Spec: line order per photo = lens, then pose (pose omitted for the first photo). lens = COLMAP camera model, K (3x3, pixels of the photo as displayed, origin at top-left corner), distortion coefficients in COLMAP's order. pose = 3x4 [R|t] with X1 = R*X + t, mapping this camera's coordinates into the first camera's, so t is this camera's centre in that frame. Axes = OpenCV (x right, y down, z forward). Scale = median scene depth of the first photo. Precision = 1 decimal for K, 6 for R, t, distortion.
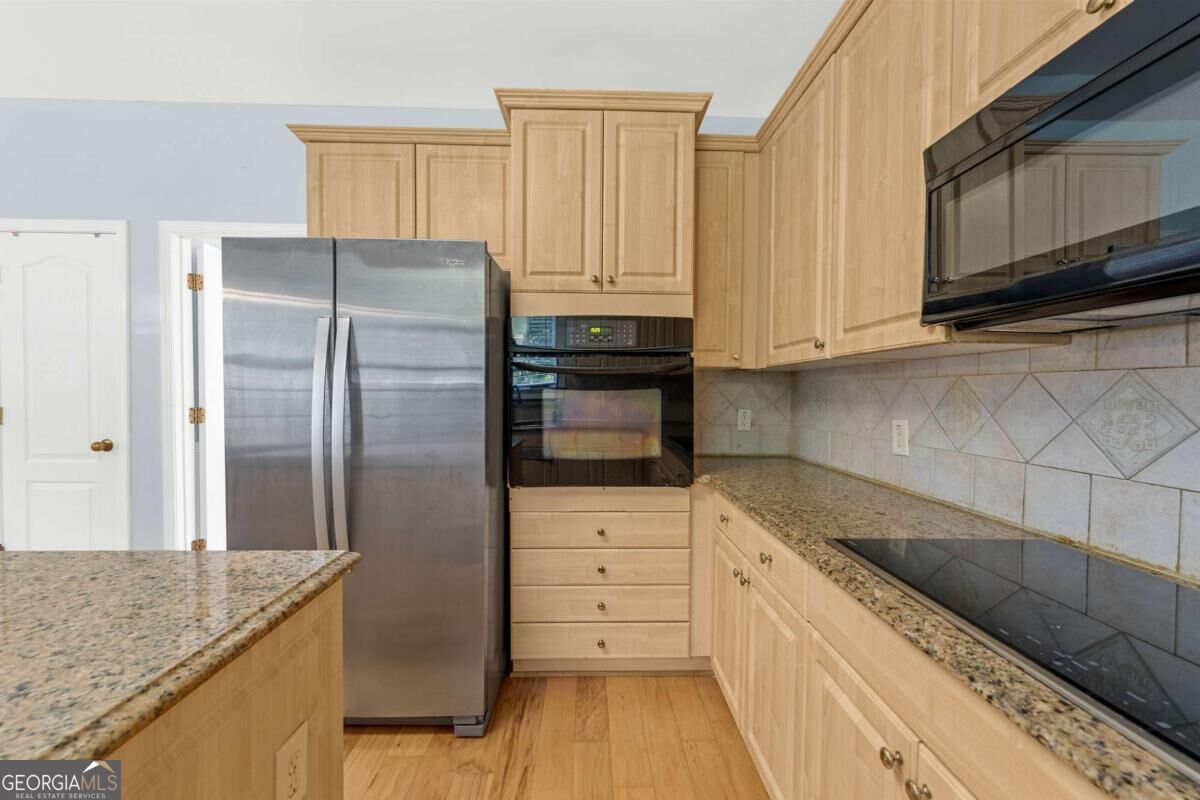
lens RADIAL K [[482.5, 0, 599.6], [0, 482.5, 403.0], [0, 0, 1]] dist [-0.009427, -0.000179]
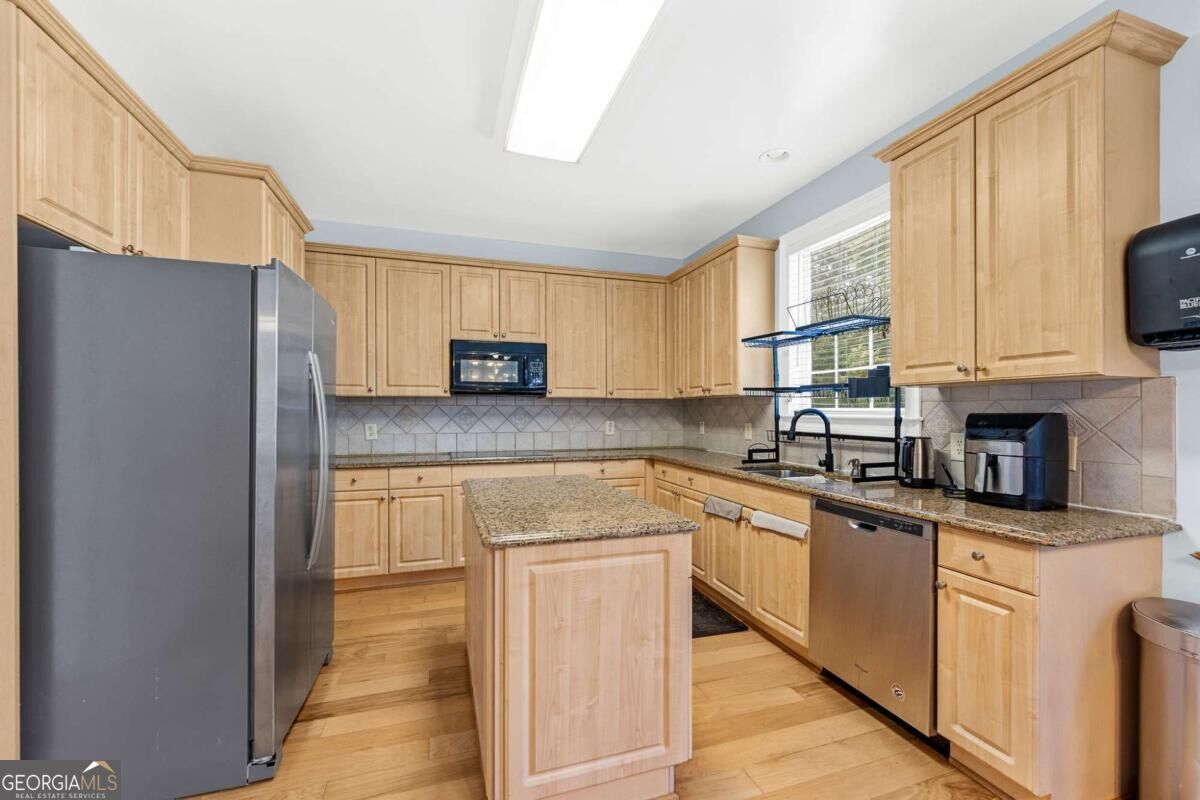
lens RADIAL K [[482.5, 0, 602.7], [0, 482.5, 405.1], [0, 0, 1]] dist [-0.009427, -0.000179]
pose [[-0.290512, 0.001364, 0.956870, -2.712322], [0.016597, 0.999856, 0.003613, -0.062959], [-0.956727, 0.016931, -0.290492, 0.922663]]
